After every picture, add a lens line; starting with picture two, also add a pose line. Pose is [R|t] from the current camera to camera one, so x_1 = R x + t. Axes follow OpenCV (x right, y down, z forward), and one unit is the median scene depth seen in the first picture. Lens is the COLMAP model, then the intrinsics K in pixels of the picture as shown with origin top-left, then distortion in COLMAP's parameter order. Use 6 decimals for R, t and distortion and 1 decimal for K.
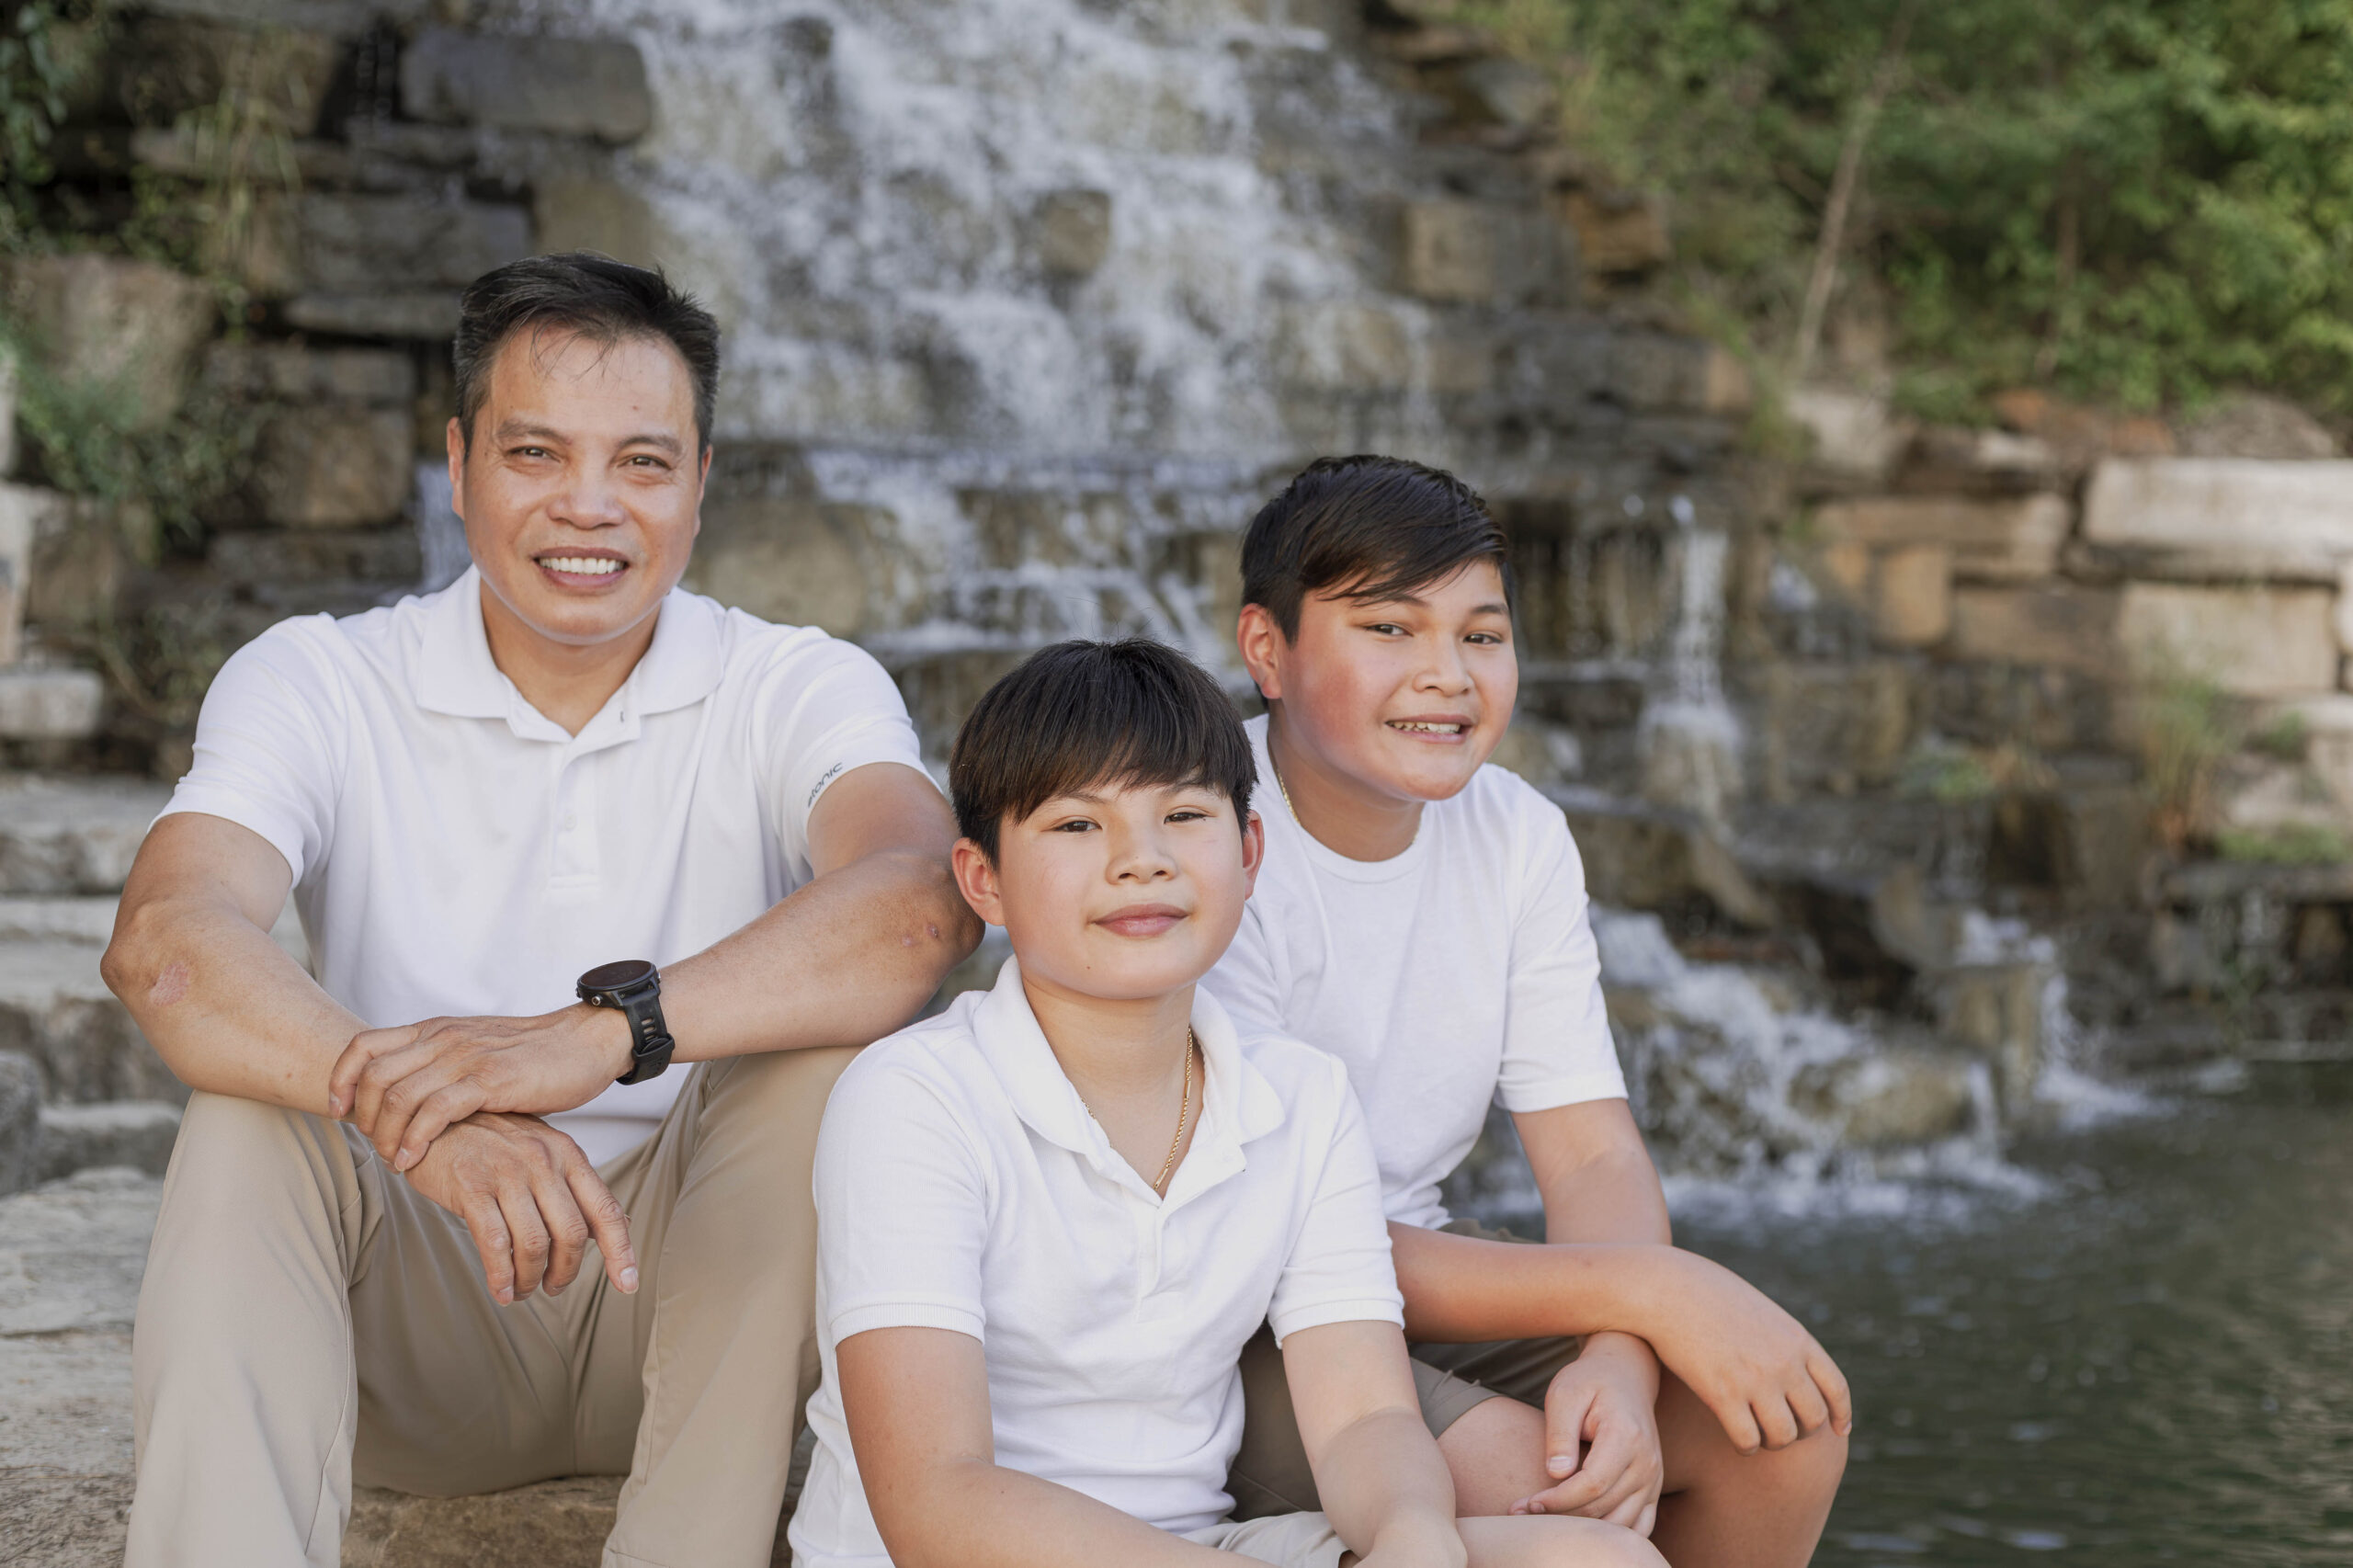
lens RADIAL K [[3573.2, 0, 1202.1], [0, 3573.2, 776.0], [0, 0, 1]] dist [0.045755, -0.026175]
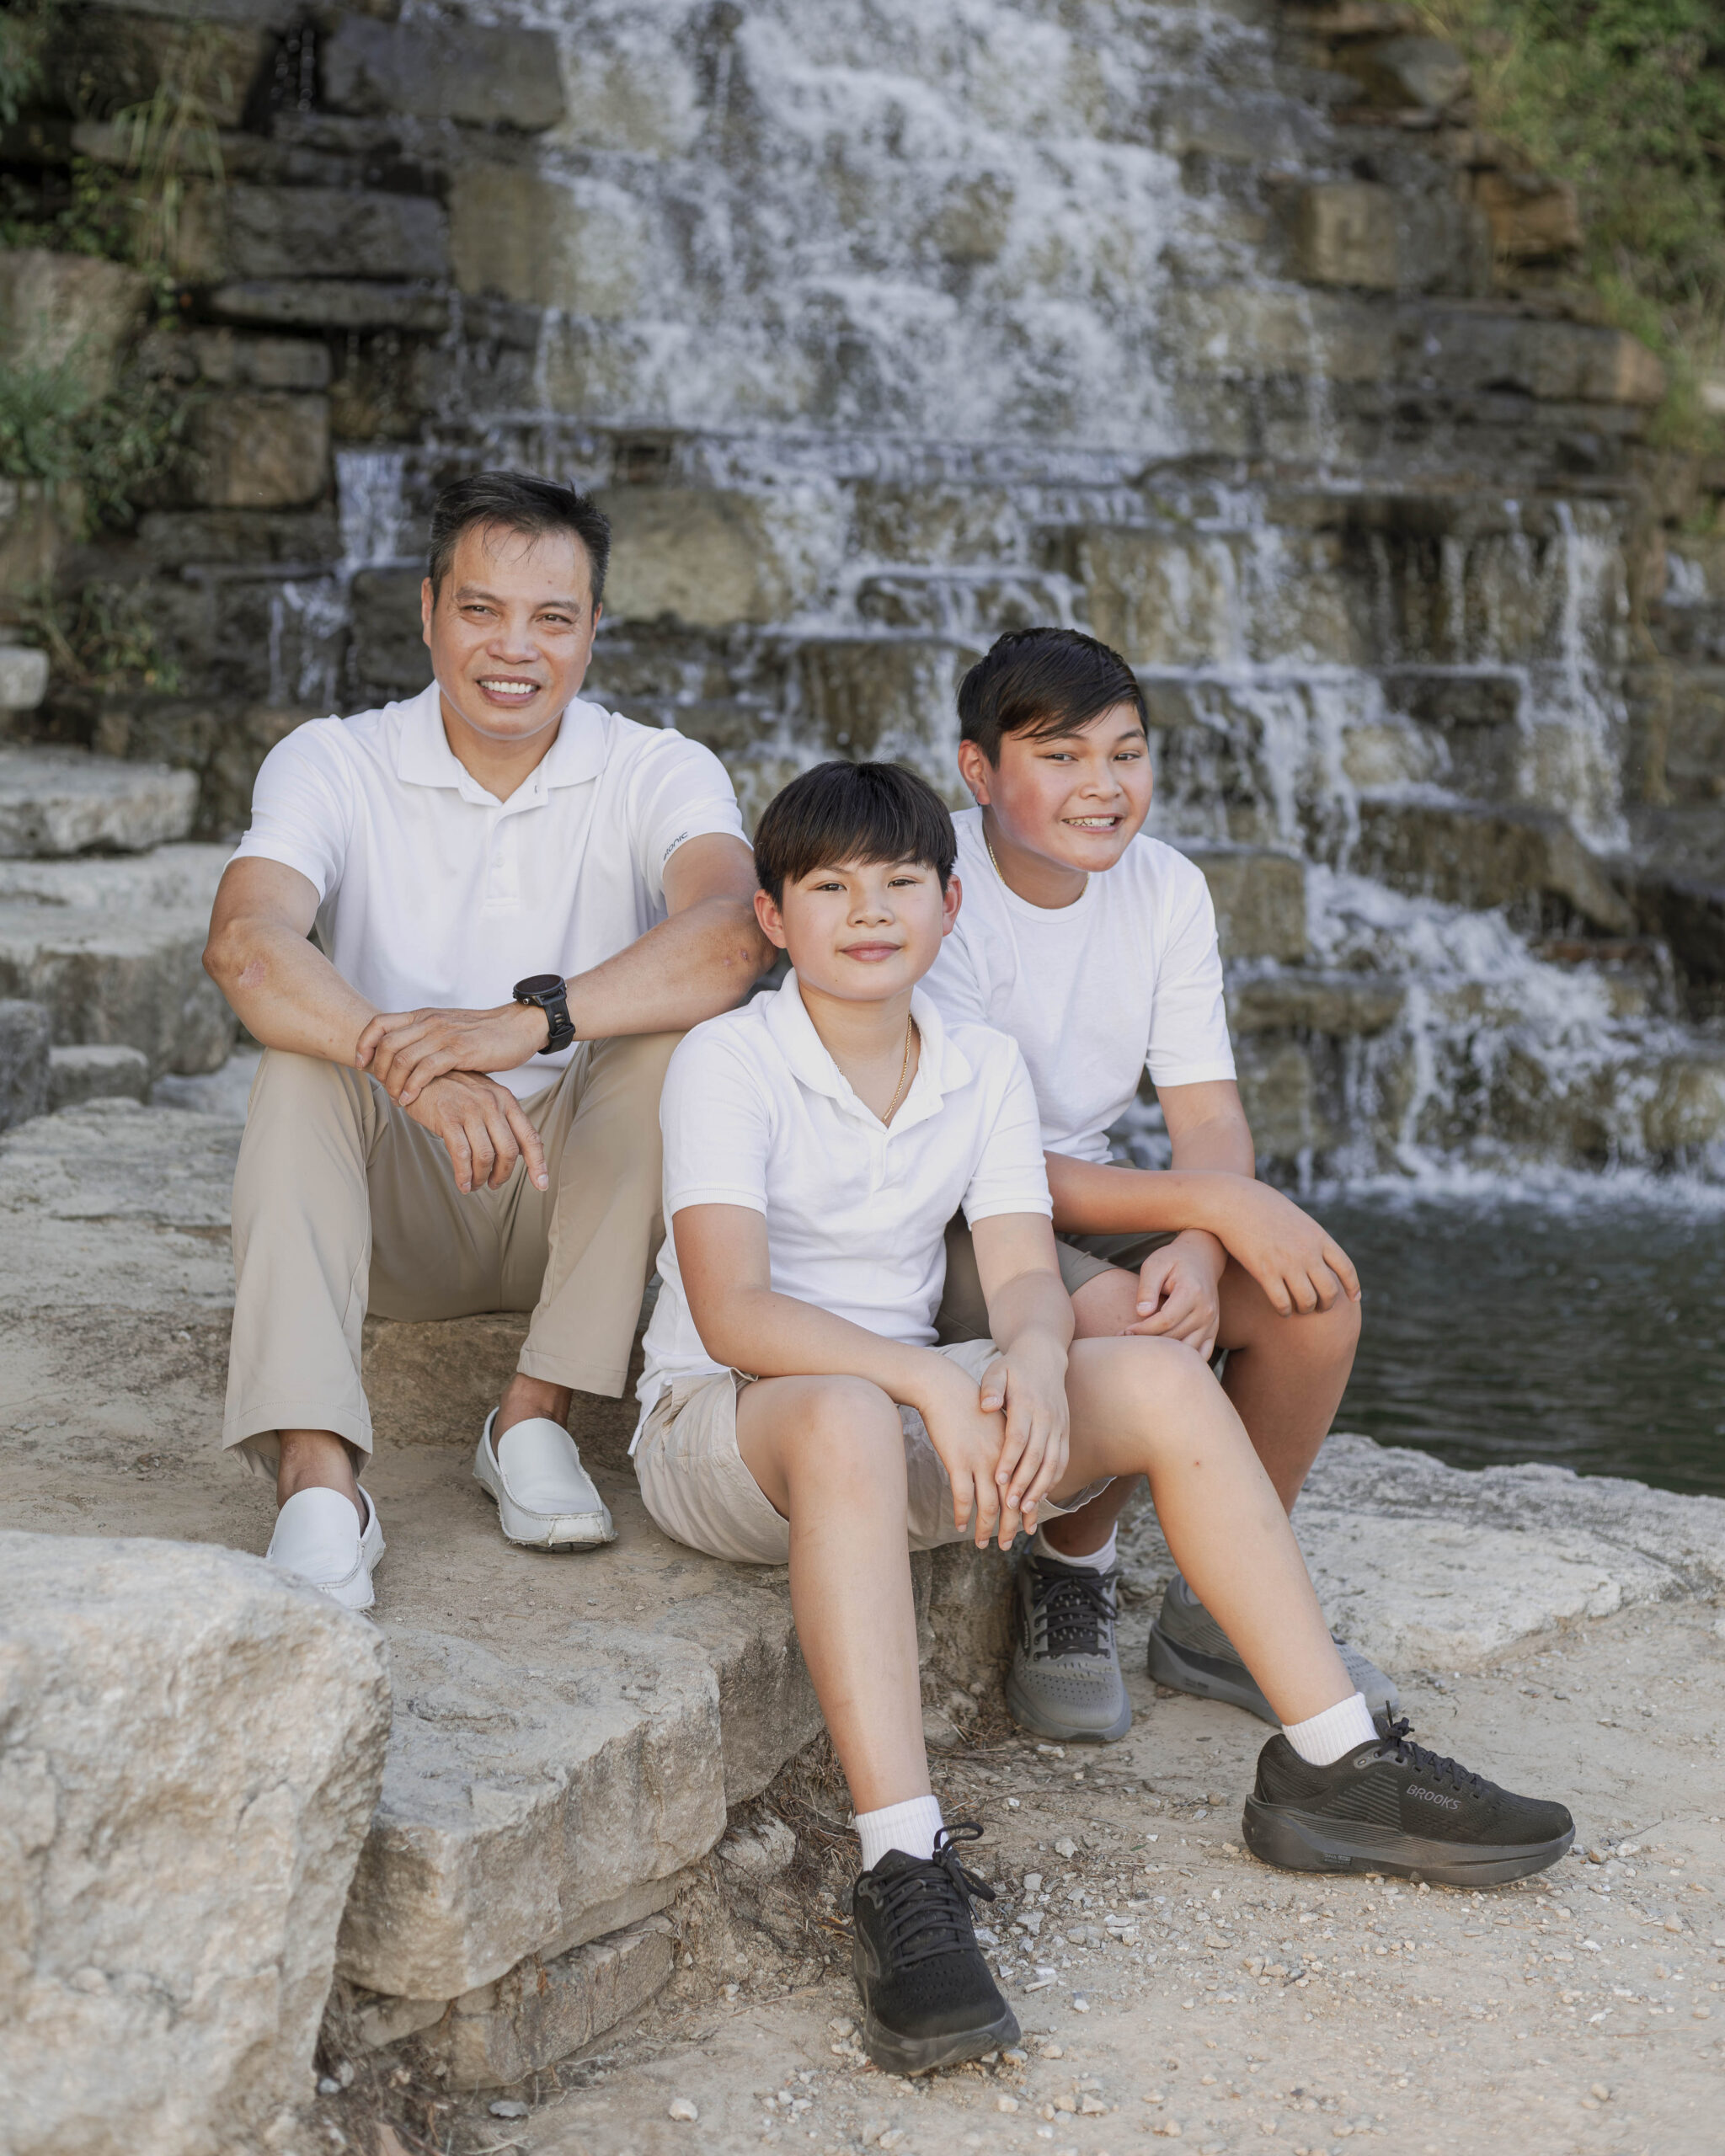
lens RADIAL K [[4274.1, 0, 919.5], [0, 4274.1, 1029.2], [0, 0, 1]] dist [0.054157, -0.251561]
pose [[0.997545, 0.032084, -0.062239, 0.038222], [-0.027138, 0.996525, 0.078751, -0.022704], [0.064550, -0.076869, 0.994950, -0.268510]]
